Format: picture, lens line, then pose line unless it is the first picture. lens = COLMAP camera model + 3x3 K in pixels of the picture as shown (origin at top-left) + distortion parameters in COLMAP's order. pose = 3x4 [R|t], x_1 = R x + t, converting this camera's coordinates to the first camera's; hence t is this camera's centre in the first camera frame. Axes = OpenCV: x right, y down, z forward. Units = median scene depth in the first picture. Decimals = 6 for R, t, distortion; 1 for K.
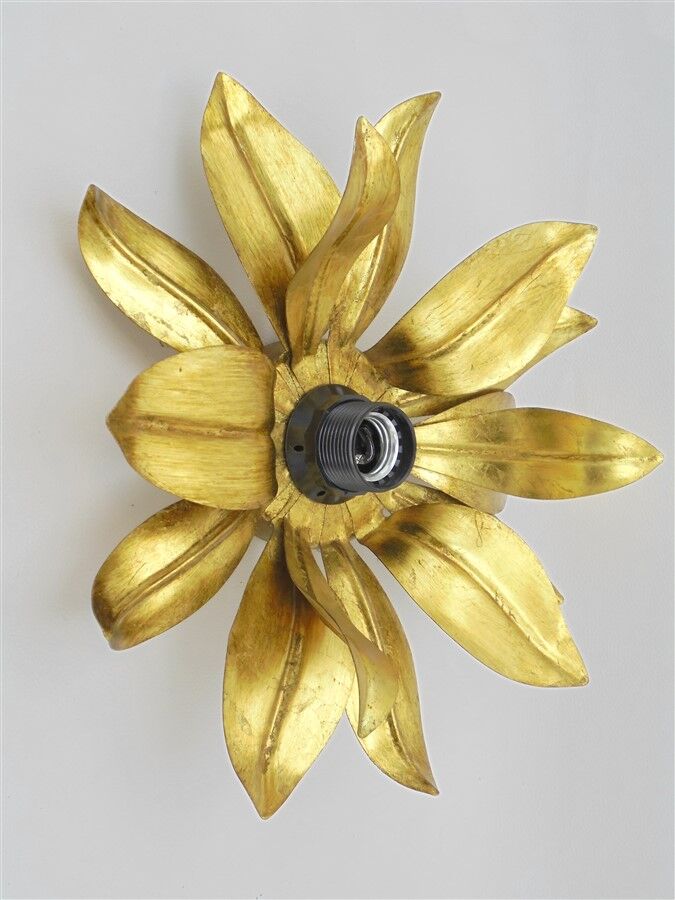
lens RADIAL K [[1129.2, 0, 337.4], [0, 1129.2, 450.4], [0, 0, 1]] dist [0.016664, 0.000000]
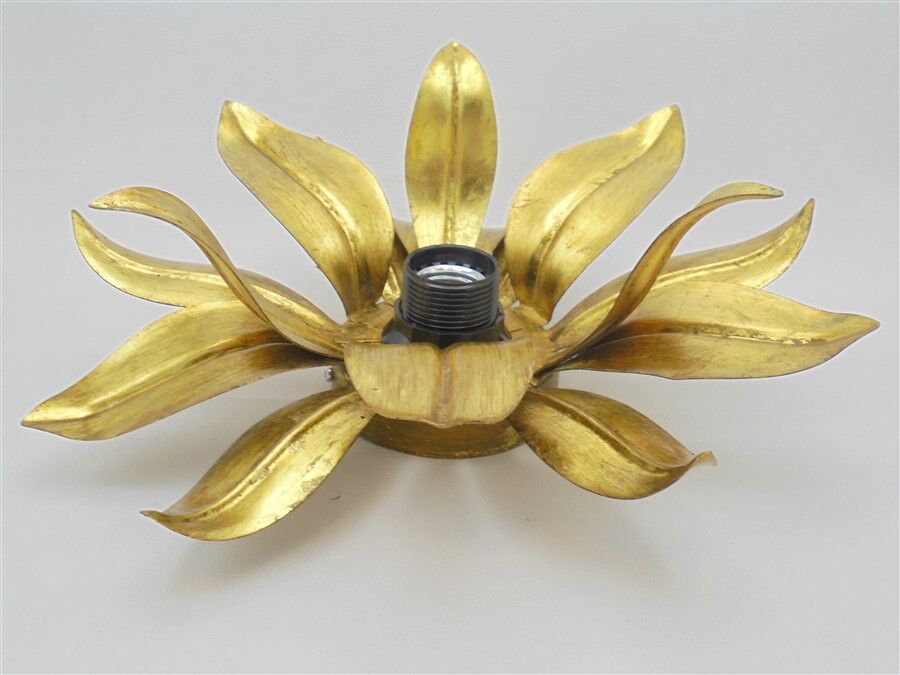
lens RADIAL K [[994.3, 0, 449.7], [0, 994.3, 337.4], [0, 0, 1]] dist [-0.004926, 0.000000]
pose [[-0.017184, -0.944913, 0.326869, -0.286990], [0.999135, -0.003851, 0.041396, -0.039014], [-0.037857, 0.327298, 0.944163, 0.247136]]
